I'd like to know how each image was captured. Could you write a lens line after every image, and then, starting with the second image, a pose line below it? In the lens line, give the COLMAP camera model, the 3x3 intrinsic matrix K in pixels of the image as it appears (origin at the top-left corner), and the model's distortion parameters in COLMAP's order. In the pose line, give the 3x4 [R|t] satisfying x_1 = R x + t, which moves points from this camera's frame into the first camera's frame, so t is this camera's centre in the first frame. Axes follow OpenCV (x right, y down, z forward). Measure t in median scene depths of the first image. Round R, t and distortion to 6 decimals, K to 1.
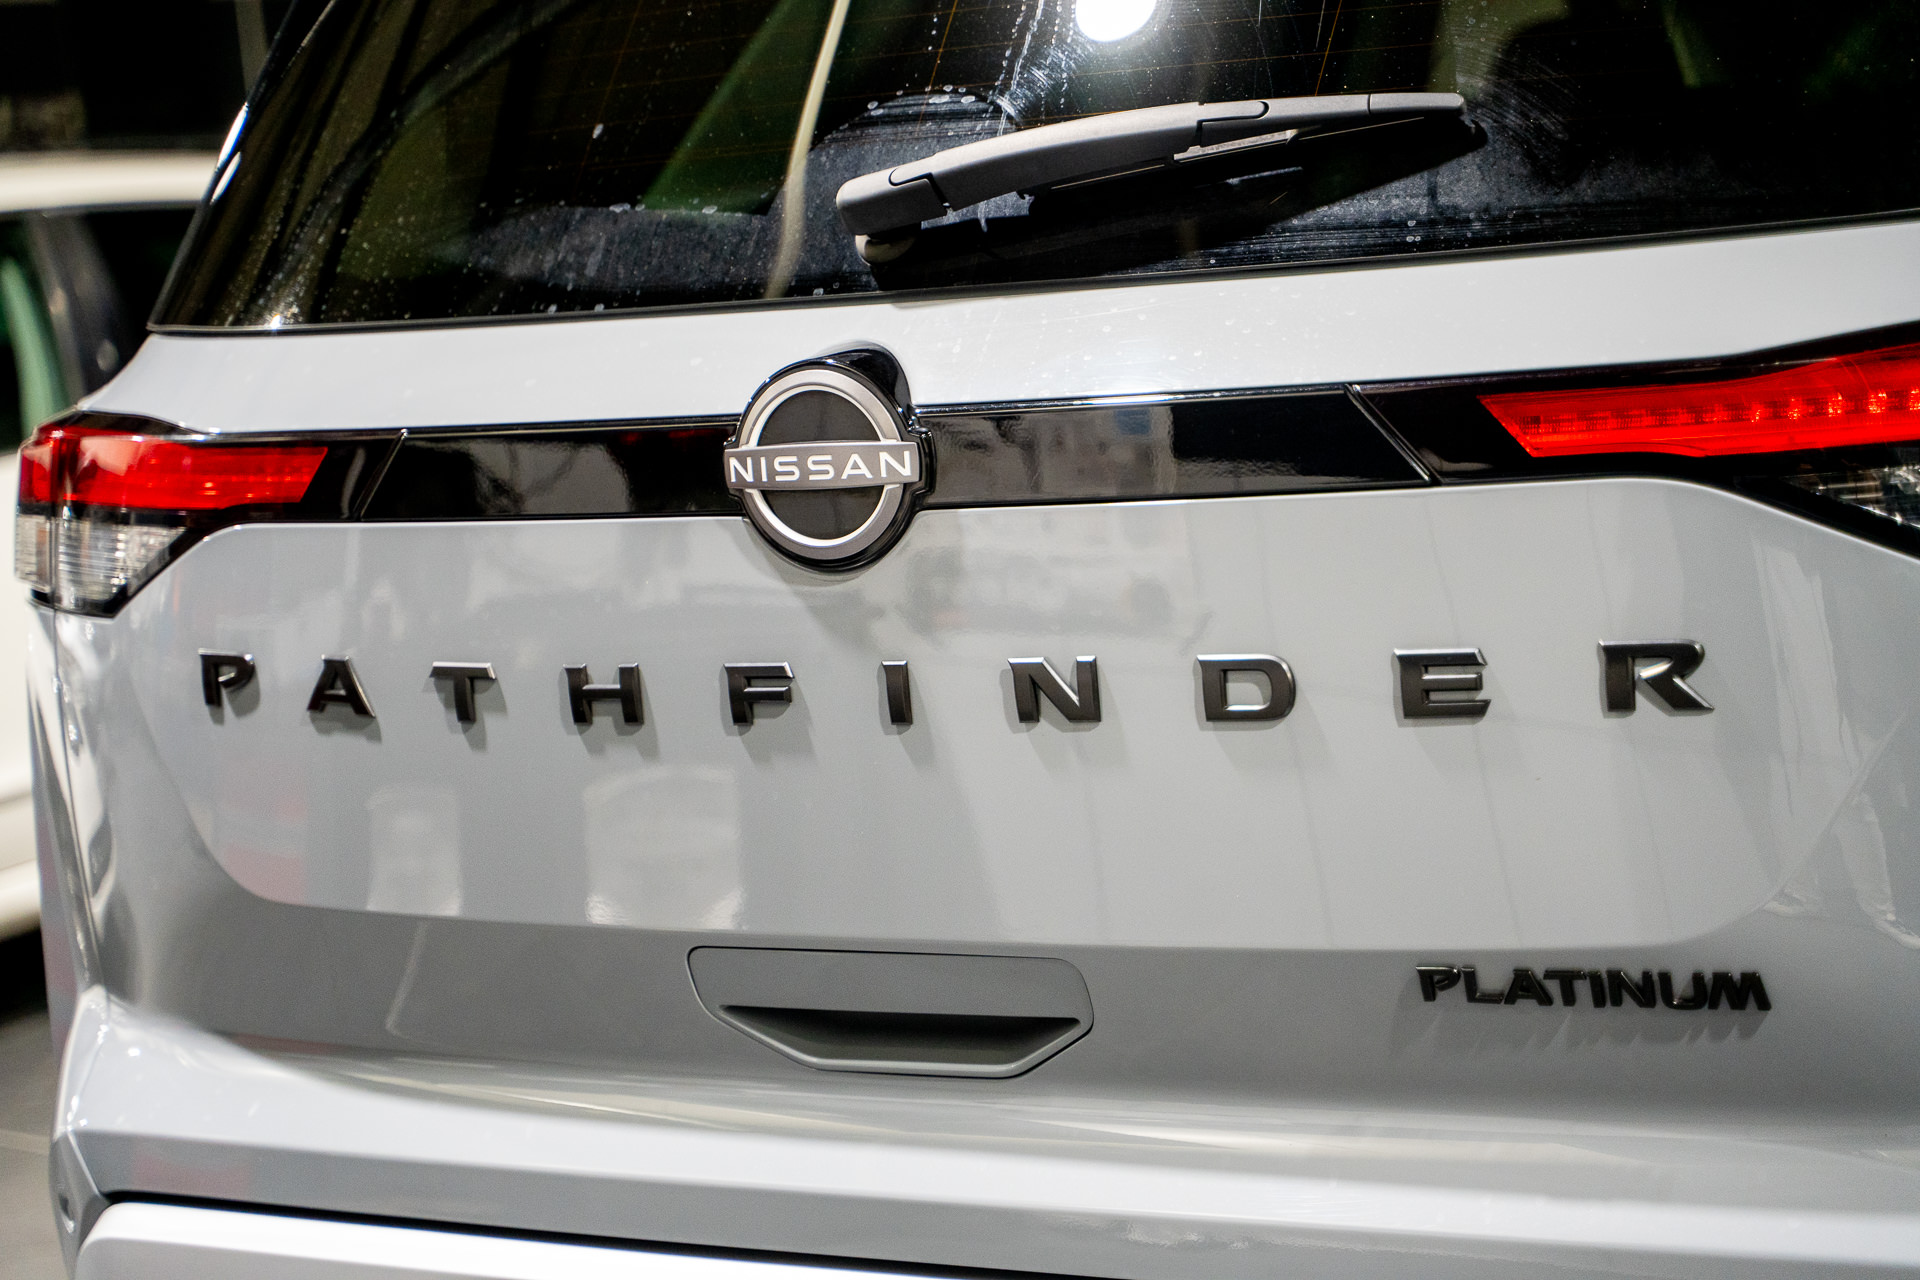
lens RADIAL K [[3985.7, 0, 958.5], [0, 3985.7, 670.2], [0, 0, 1]] dist [0.328865, 0.029836]
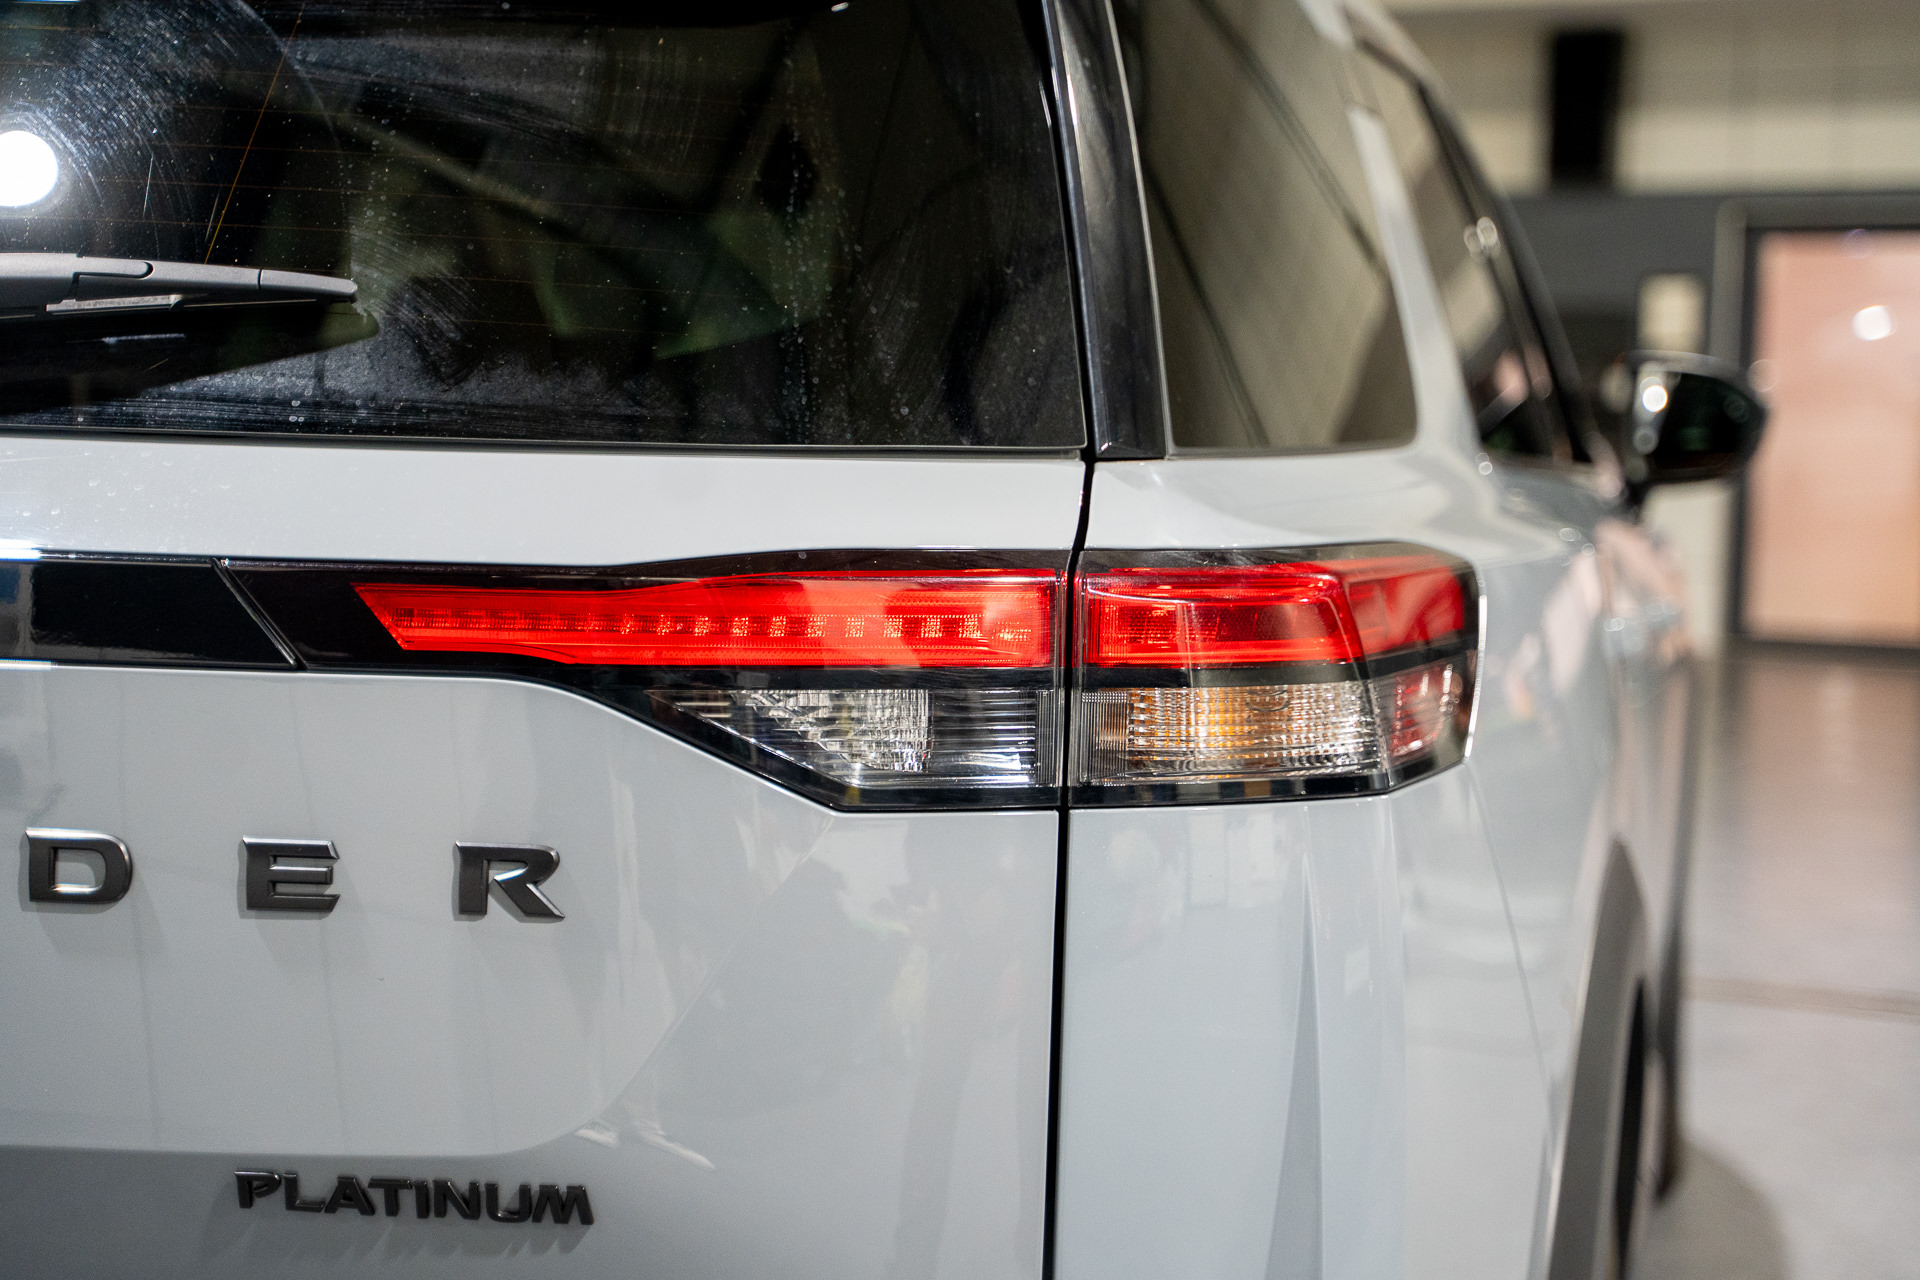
lens RADIAL K [[3251.7, 0, 960.0], [0, 3251.7, 640.0], [0, 0, 1]] dist [0.243896, -0.053813]
pose [[0.949484, 0.083626, 0.302467, 0.028648], [-0.065153, 0.995369, -0.070677, -0.007421], [-0.306977, 0.047400, 0.950536, 0.189117]]
